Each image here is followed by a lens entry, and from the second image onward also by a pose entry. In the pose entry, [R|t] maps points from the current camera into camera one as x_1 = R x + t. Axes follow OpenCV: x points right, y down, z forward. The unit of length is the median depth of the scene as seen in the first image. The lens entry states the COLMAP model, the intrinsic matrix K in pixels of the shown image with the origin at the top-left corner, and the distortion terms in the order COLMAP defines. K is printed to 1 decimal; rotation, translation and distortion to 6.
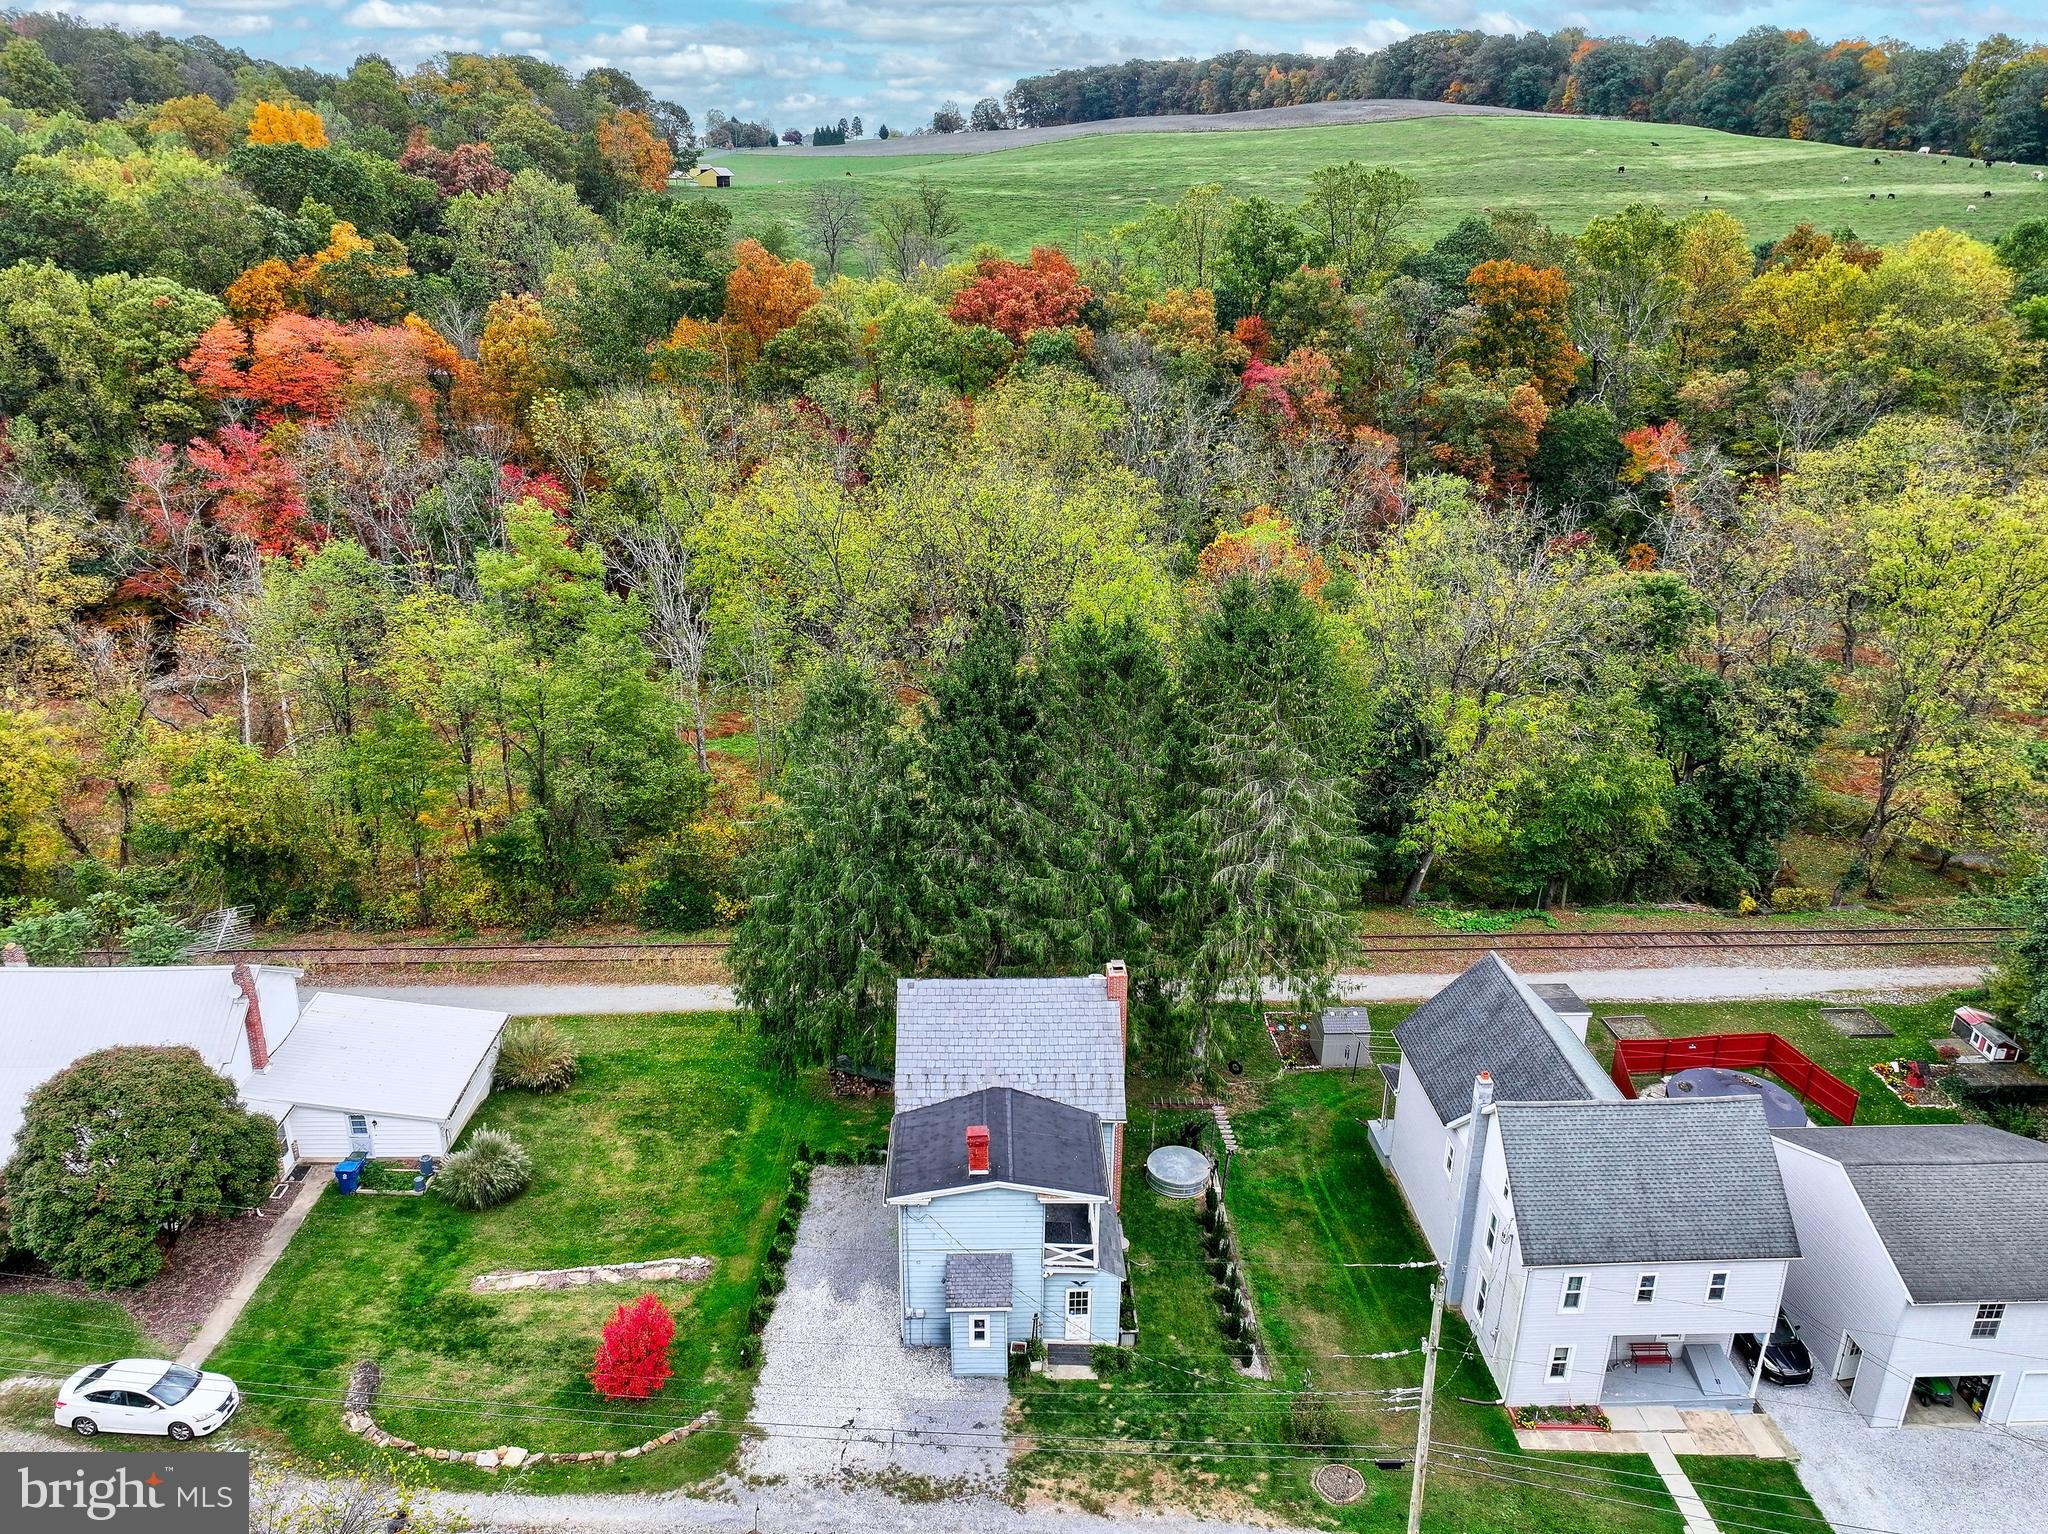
lens RADIAL K [[1441.1, 0, 1024.0], [0, 1441.1, 767.0], [0, 0, 1]] dist [-0.007058, 0.025618]
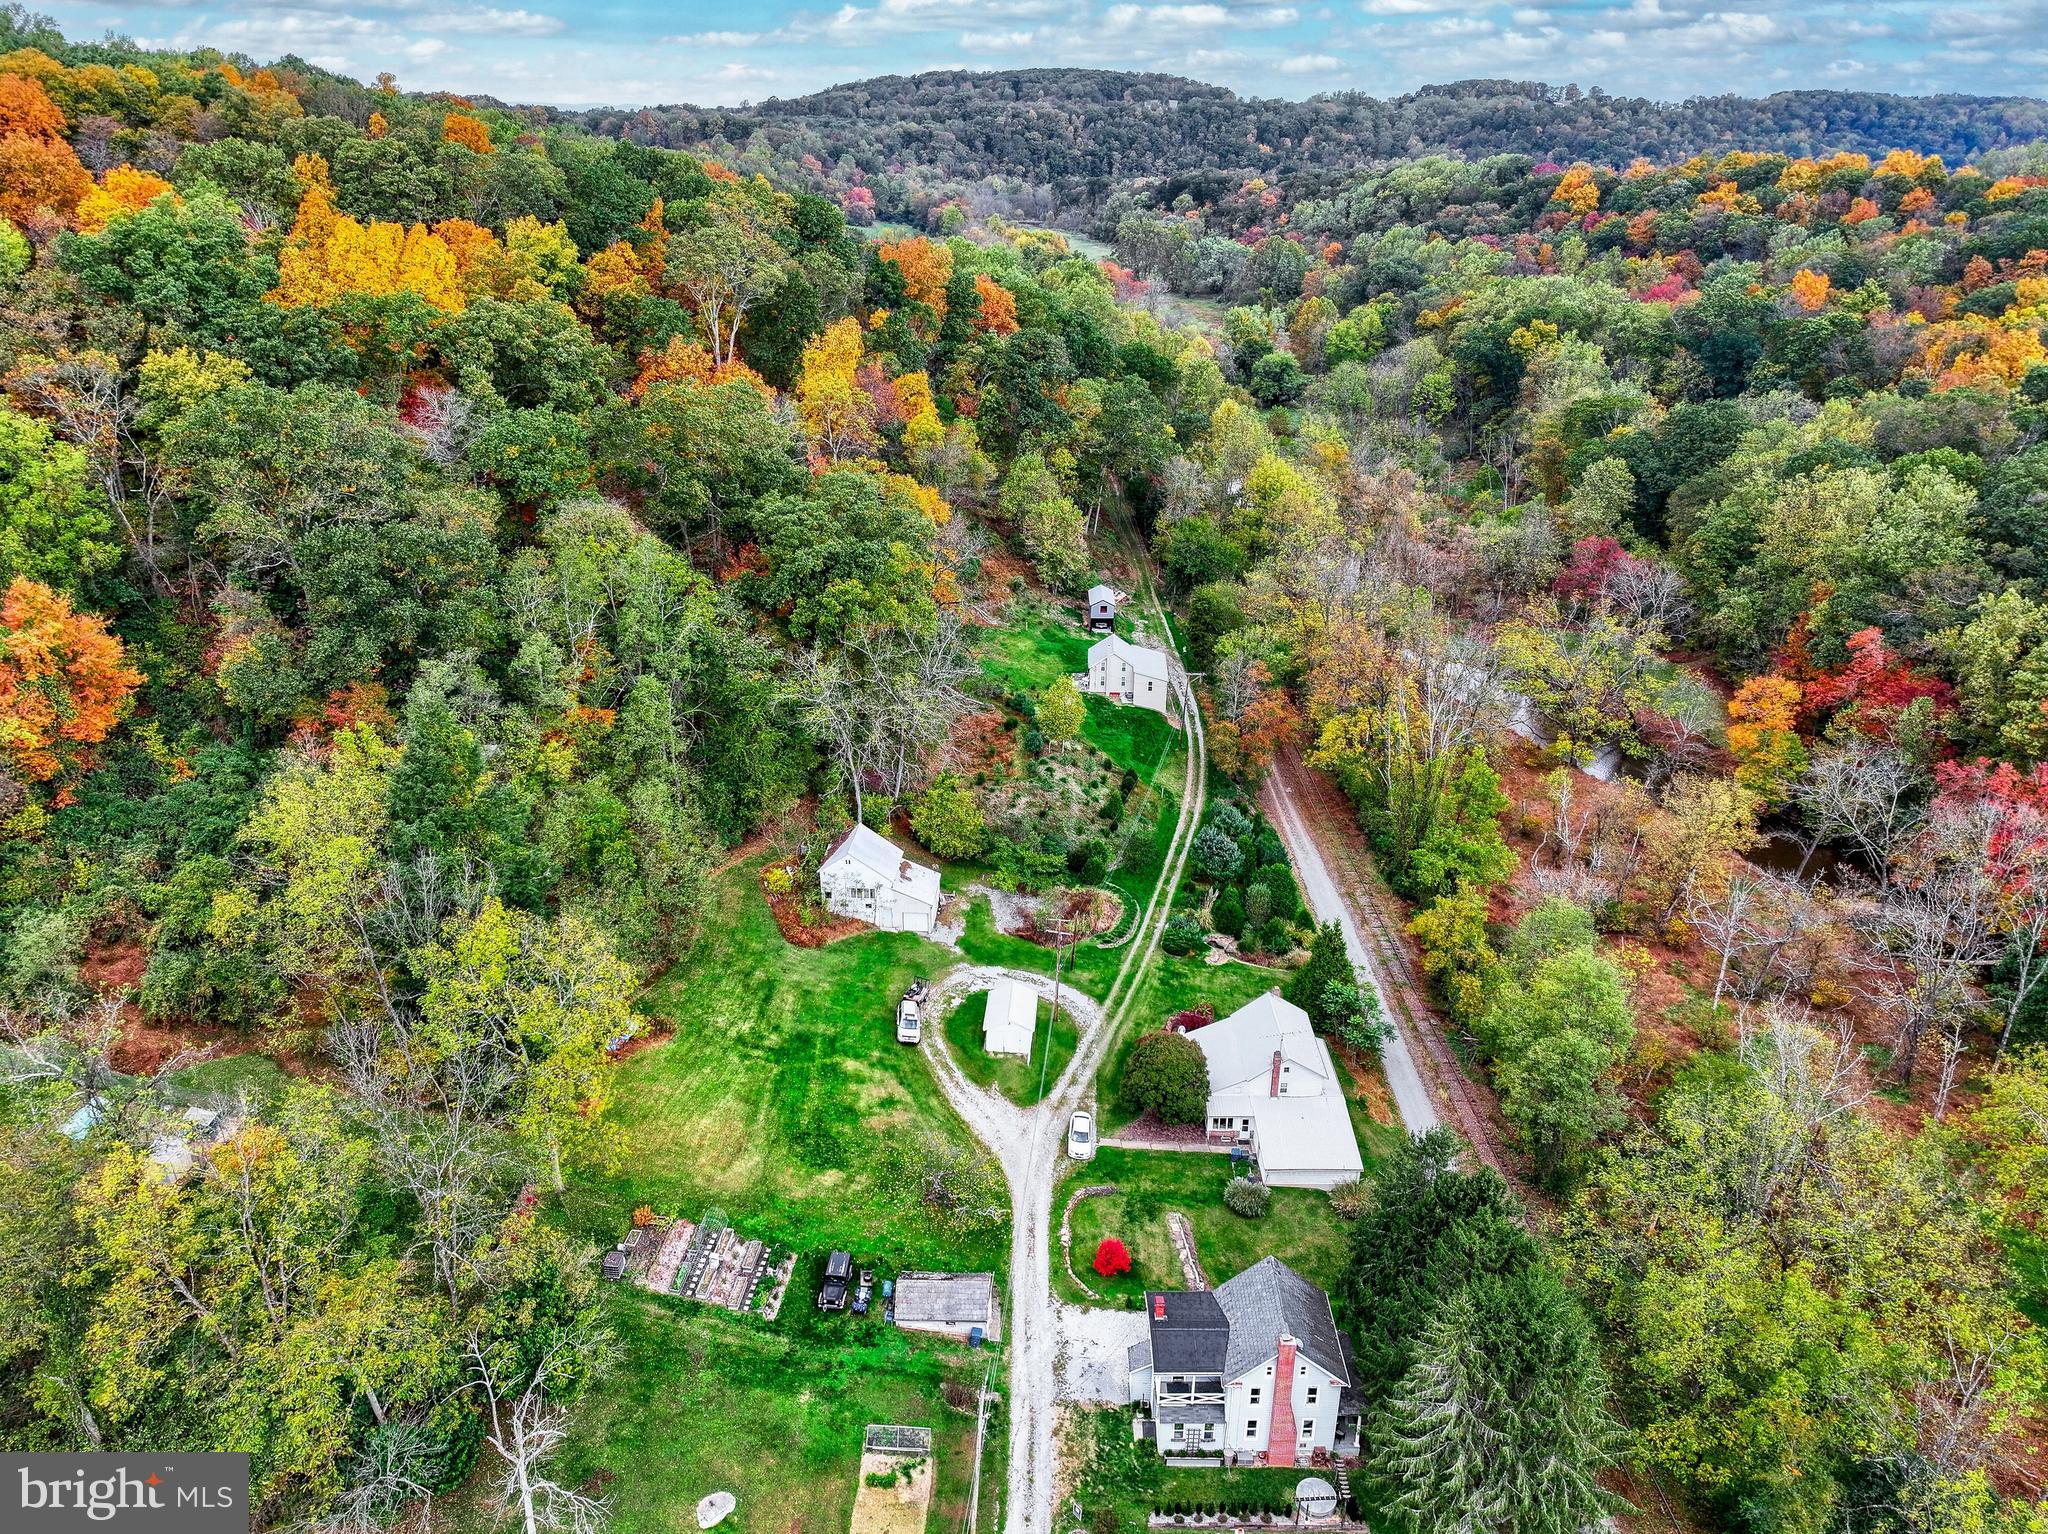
lens RADIAL K [[1434.2, 0, 1024.0], [0, 1434.2, 767.0], [0, 0, 1]] dist [-0.006449, -0.004081]
pose [[-0.020112, 0.404796, -0.914186, 1.316842], [-0.366729, 0.847651, 0.383403, -0.953528], [0.930110, 0.342970, 0.131402, 0.231577]]
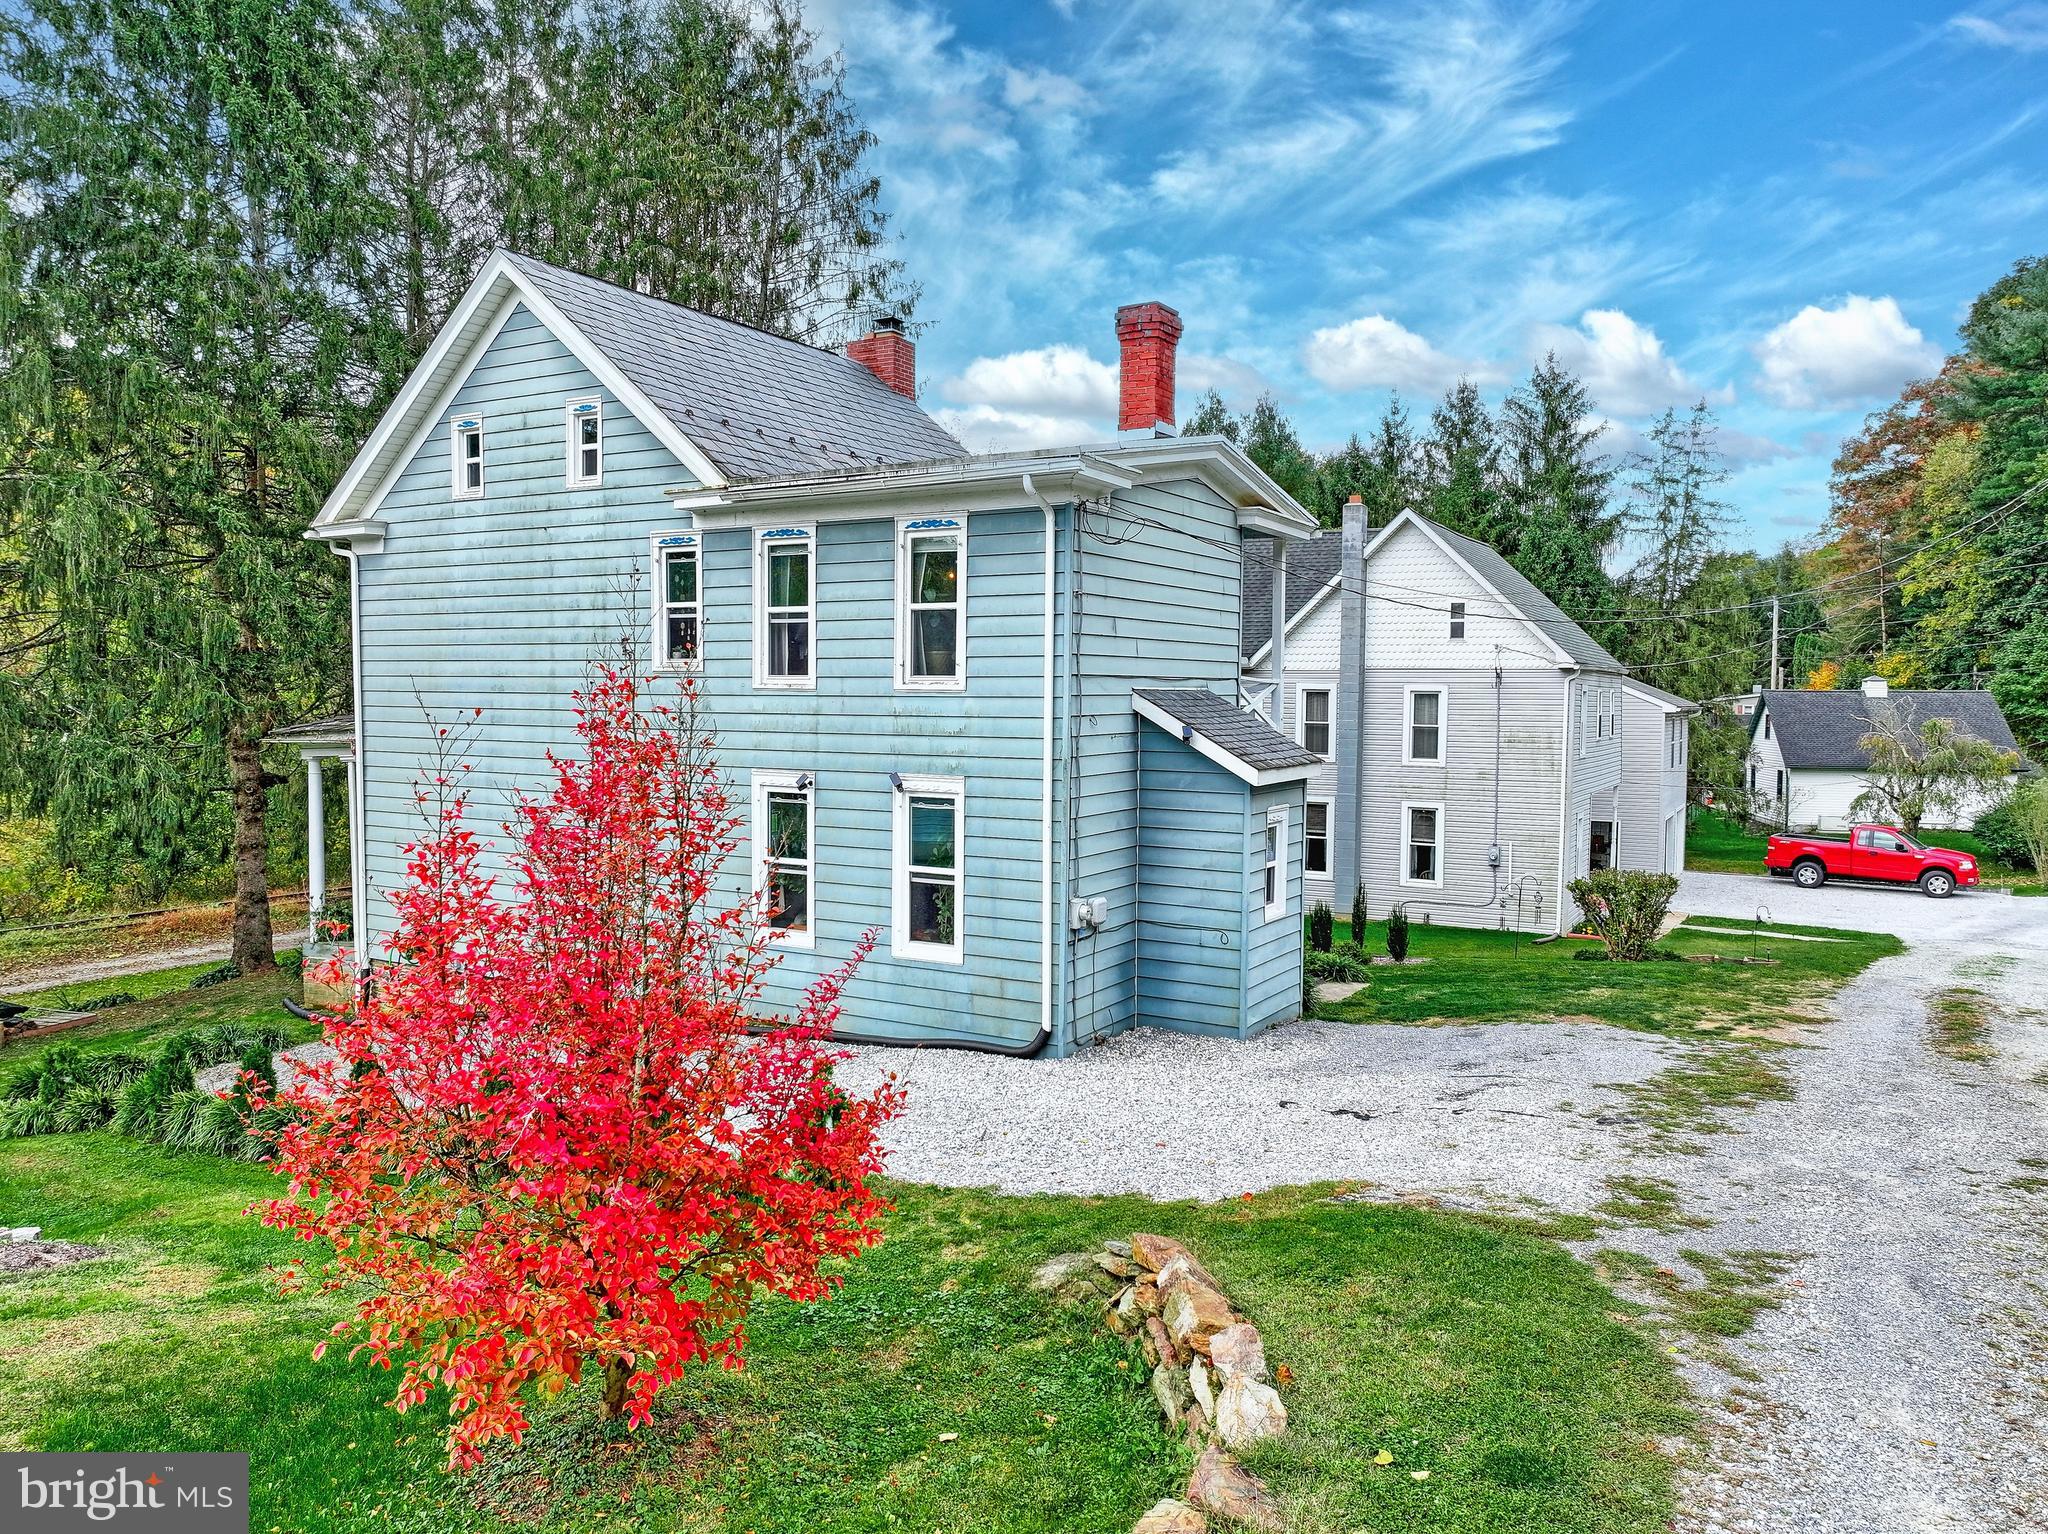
lens RADIAL K [[1443.9, 0, 1024.0], [0, 1443.9, 767.0], [0, 0, 1]] dist [0.006328, 0.003738]
pose [[0.527061, -0.047906, 0.848476, -0.311958], [0.303567, 0.943152, -0.135320, 0.340882], [-0.793759, 0.328891, 0.511642, 0.735024]]
